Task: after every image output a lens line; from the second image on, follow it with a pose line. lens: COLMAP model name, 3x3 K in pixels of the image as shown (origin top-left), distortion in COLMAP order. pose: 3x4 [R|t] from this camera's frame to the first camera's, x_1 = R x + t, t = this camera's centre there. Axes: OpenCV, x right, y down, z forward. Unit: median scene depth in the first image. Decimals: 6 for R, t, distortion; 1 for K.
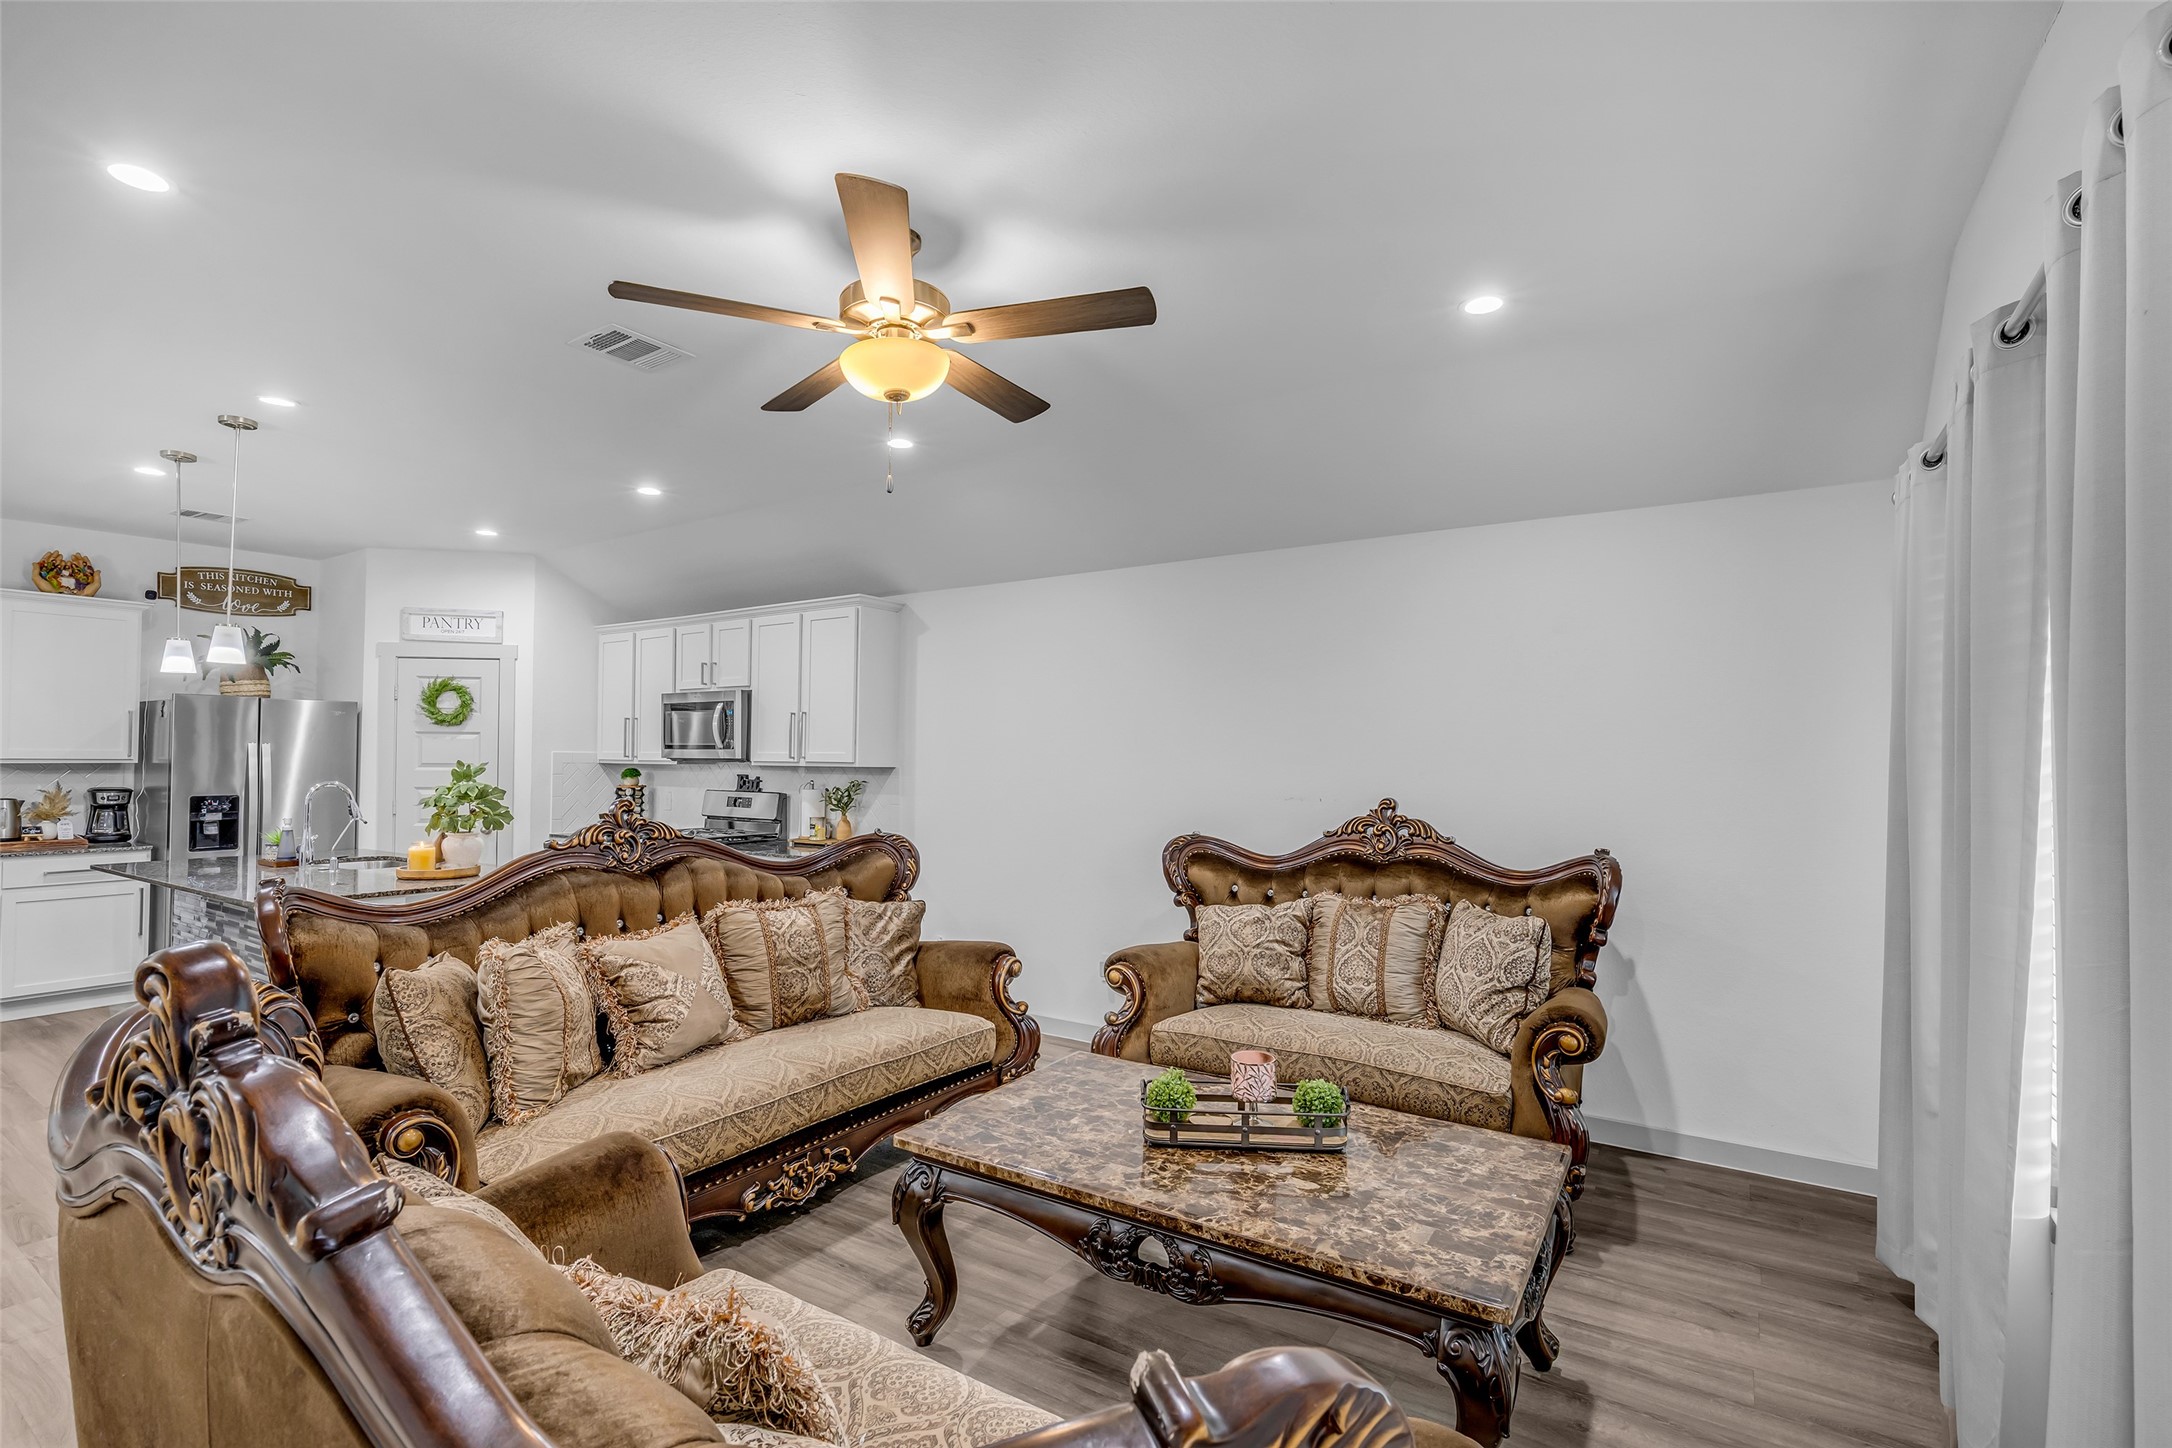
lens RADIAL K [[983.5, 0, 1078.2], [0, 983.5, 734.8], [0, 0, 1]] dist [-0.018255, 0.003547]
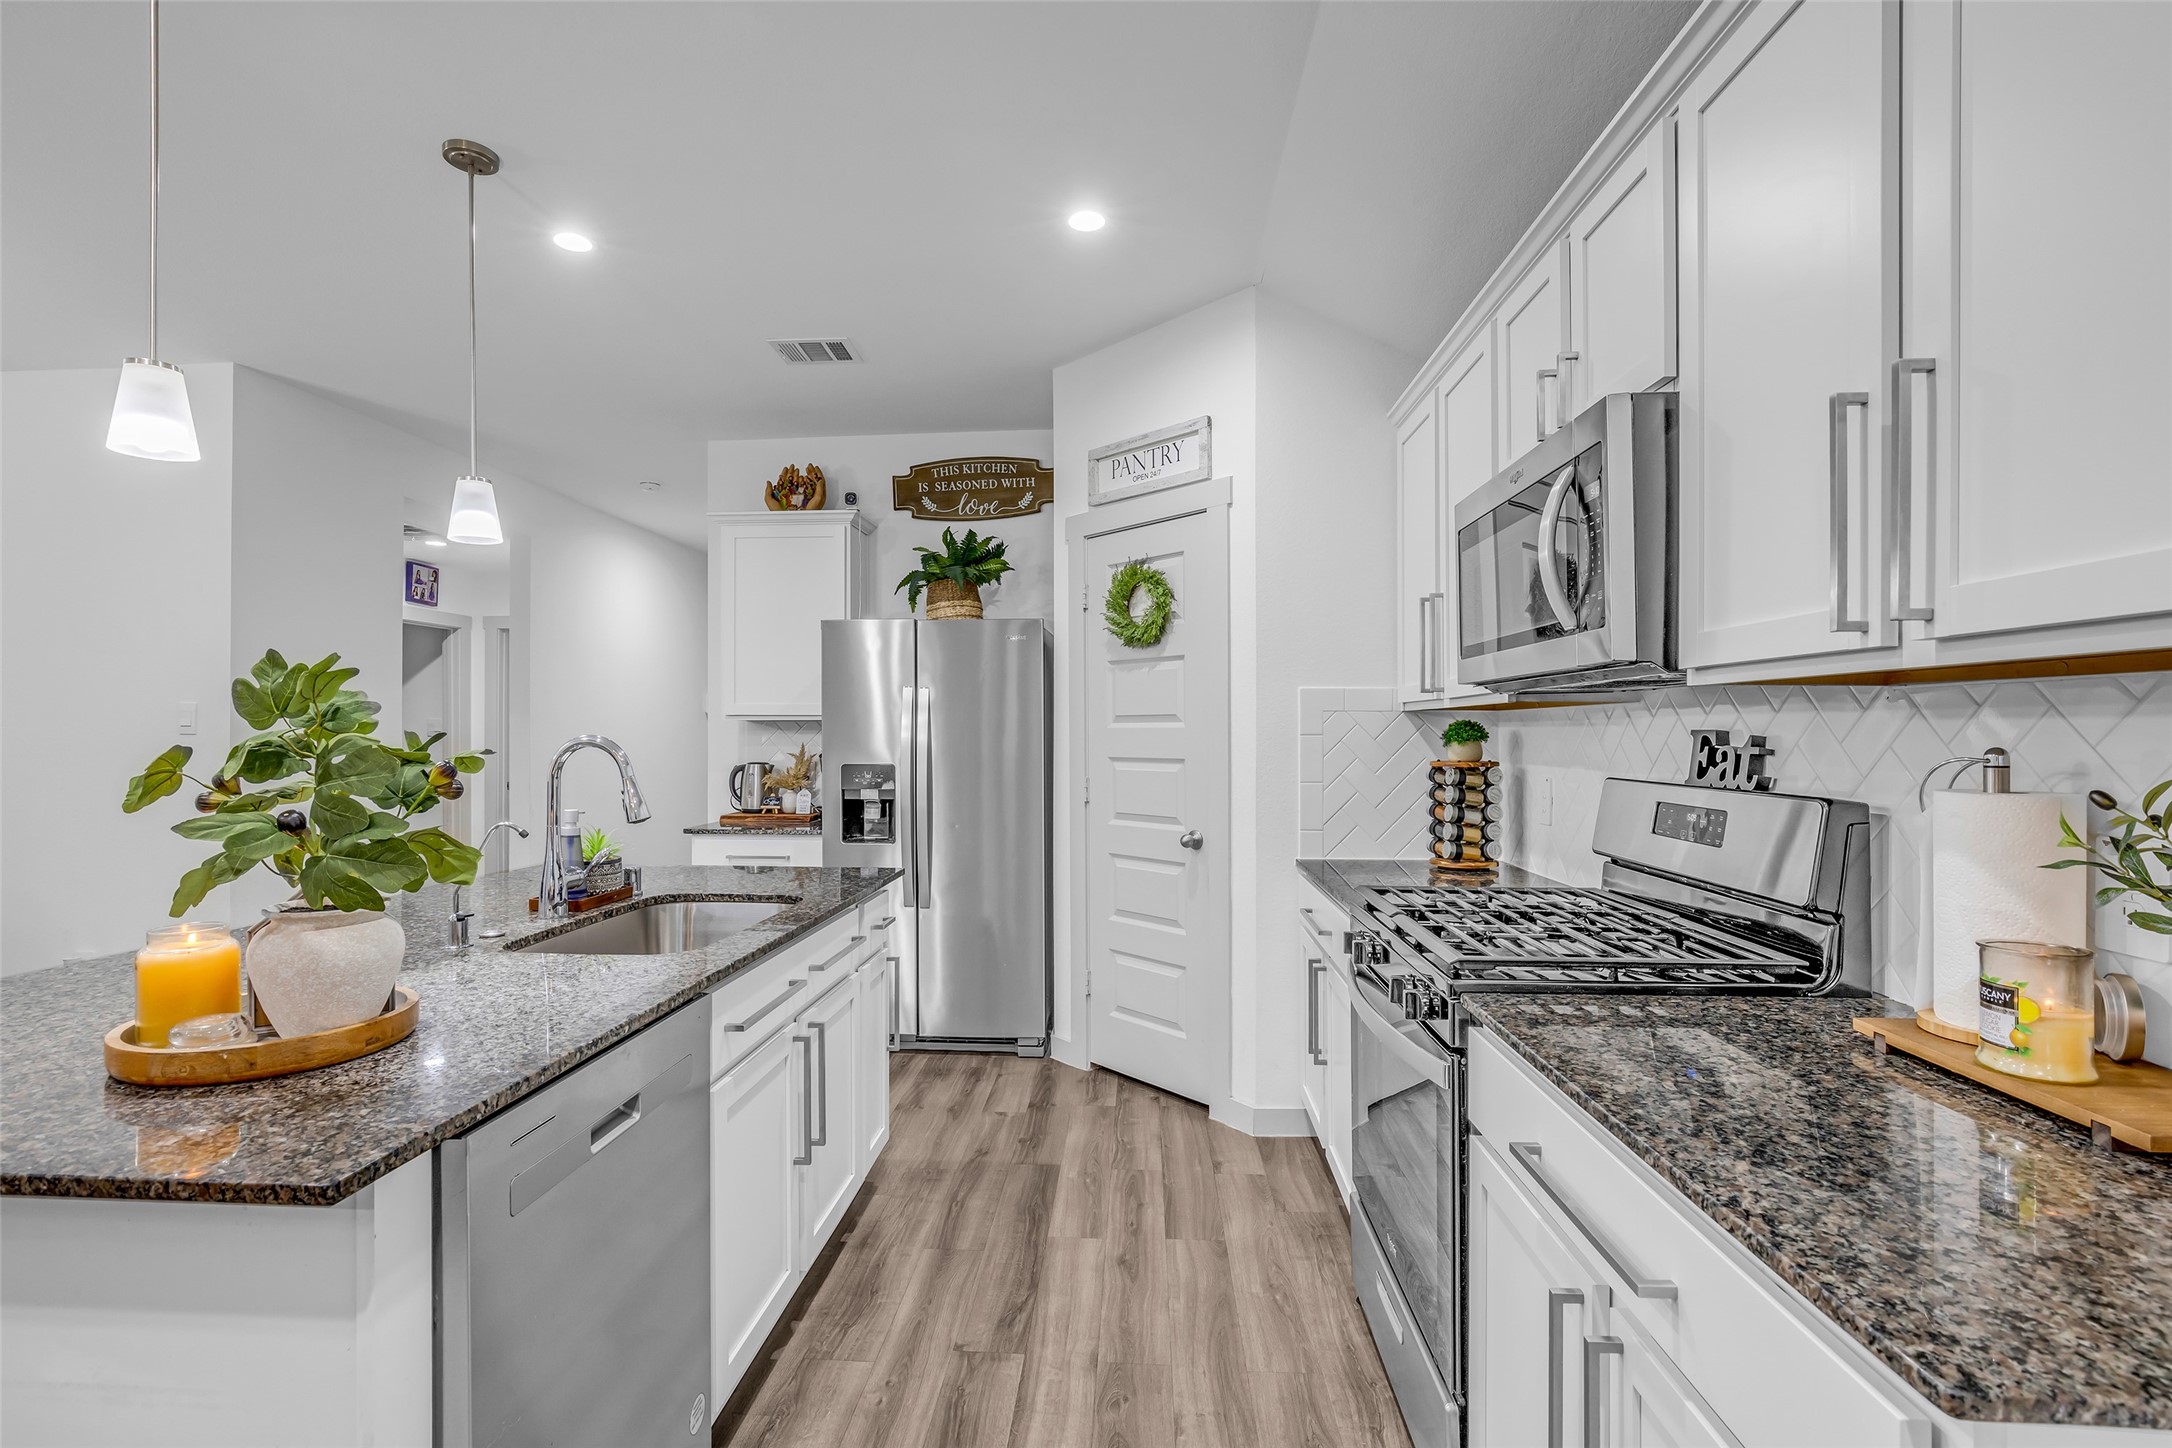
lens RADIAL K [[983.5, 0, 1078.2], [0, 983.5, 734.8], [0, 0, 1]] dist [-0.018255, 0.003547]
pose [[0.499557, -0.004626, -0.866268, -0.198466], [0.024758, 0.999654, 0.008939, 0.038102], [0.865927, -0.025913, 0.499499, 0.755221]]
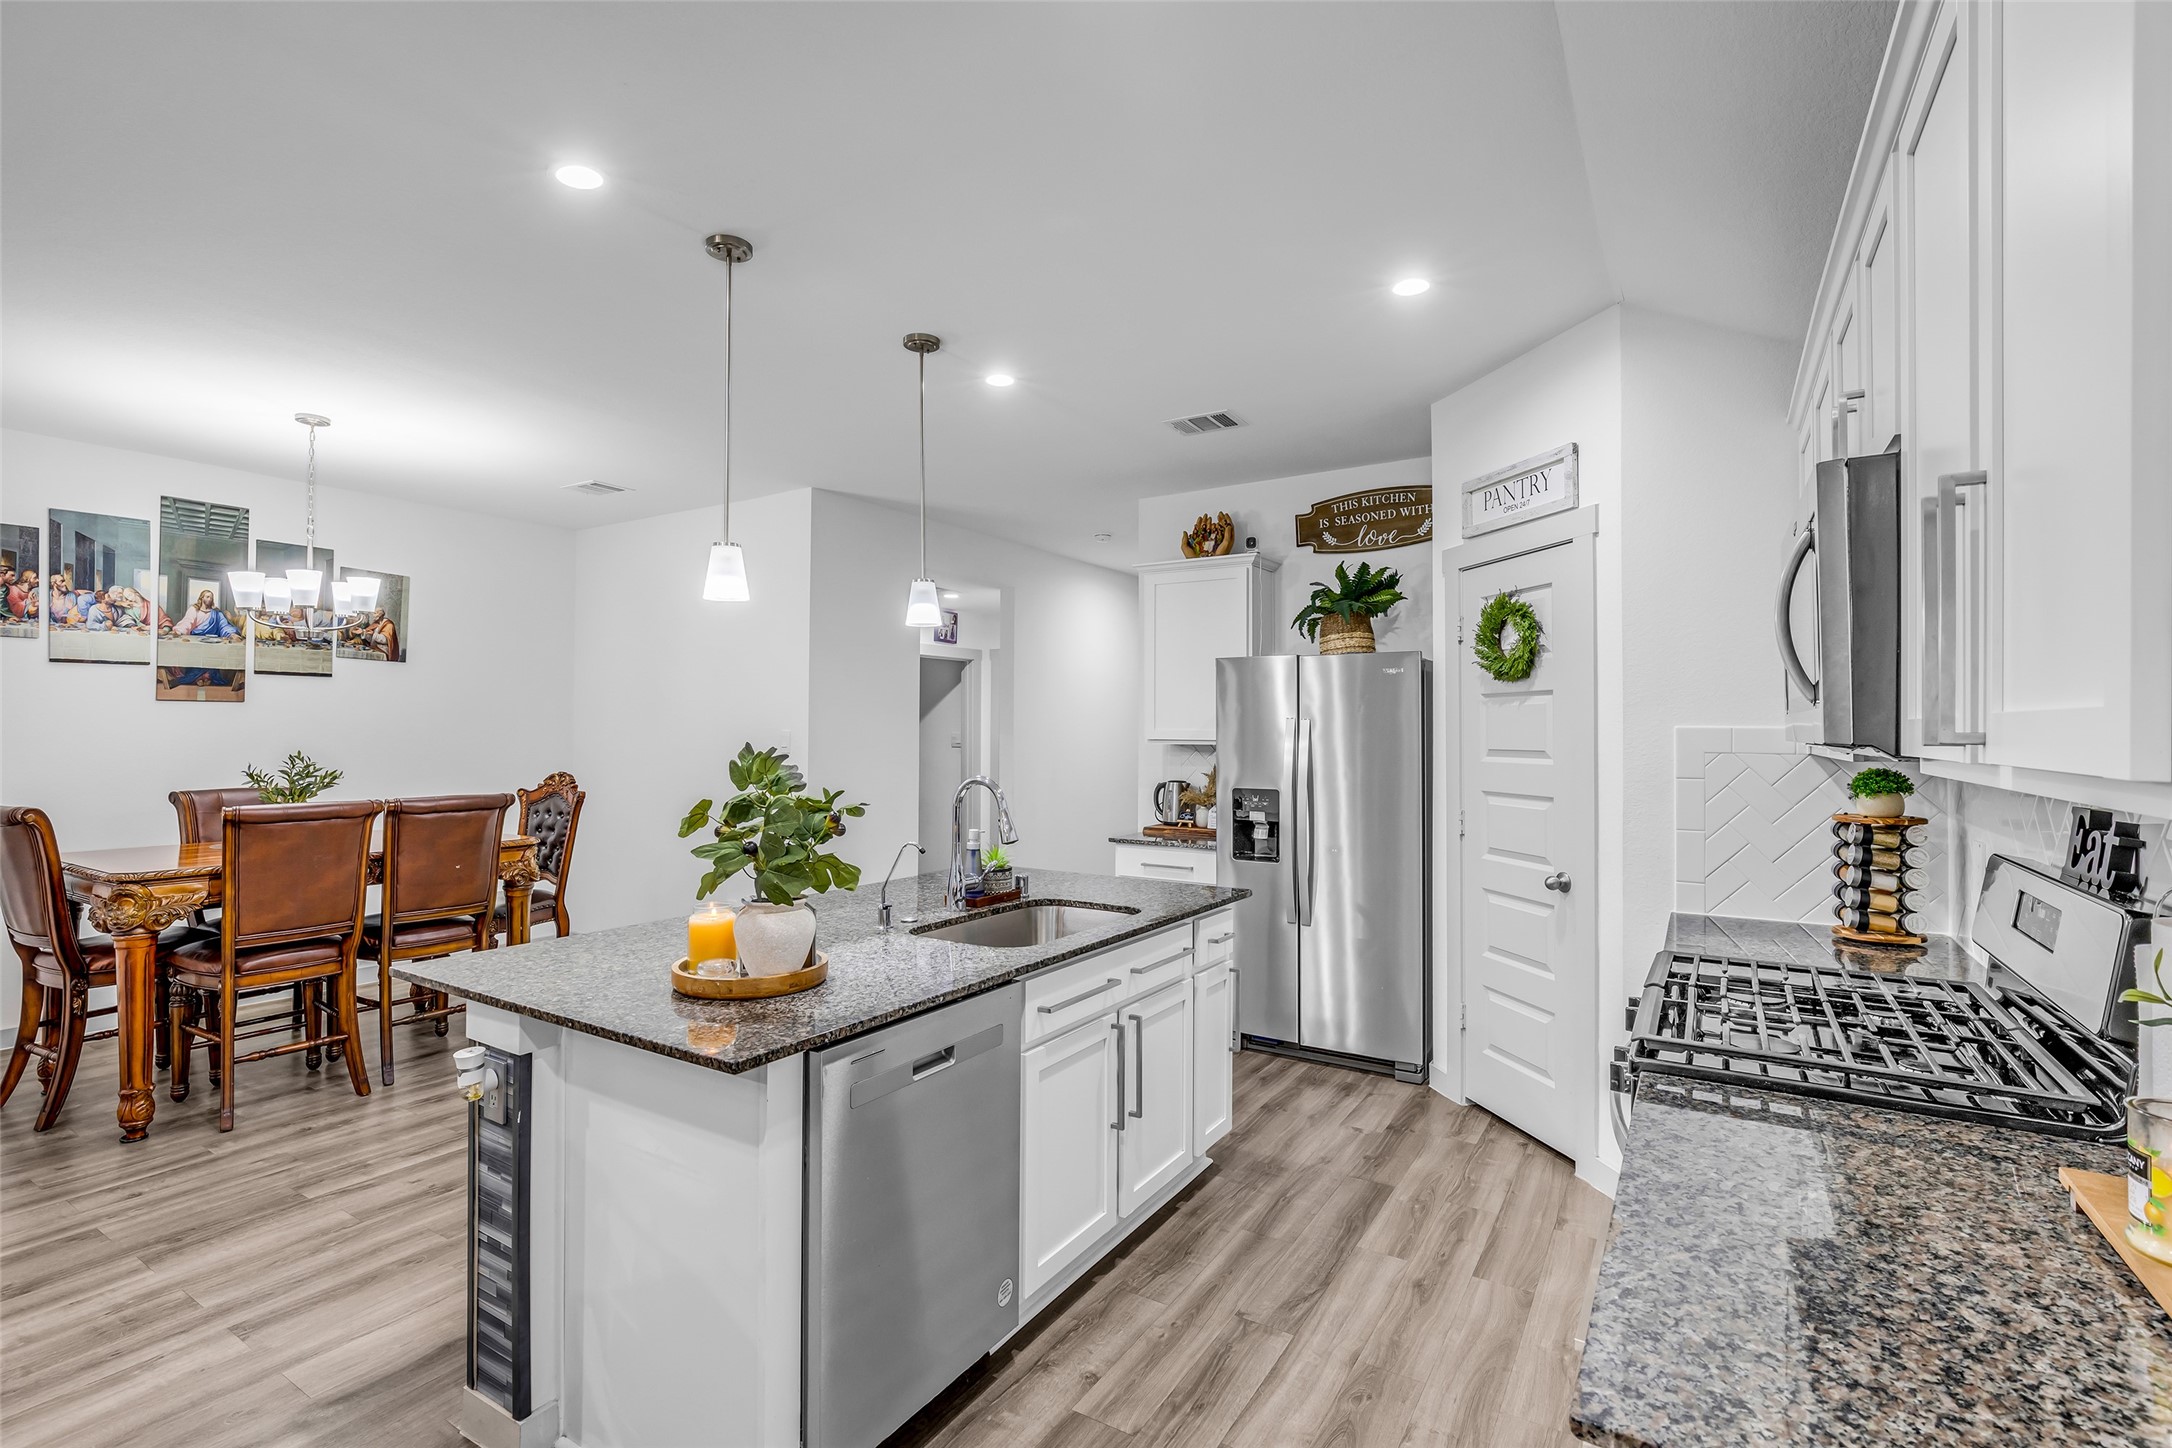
lens RADIAL K [[993.1, 0, 1086.0], [0, 993.1, 724.0], [0, 0, 1]] dist [-0.013549, 0.000283]
pose [[0.034640, -0.013136, -0.999314, -0.112334], [0.019672, 0.999729, -0.012460, 0.018708], [0.999206, -0.019227, 0.034889, 0.815167]]
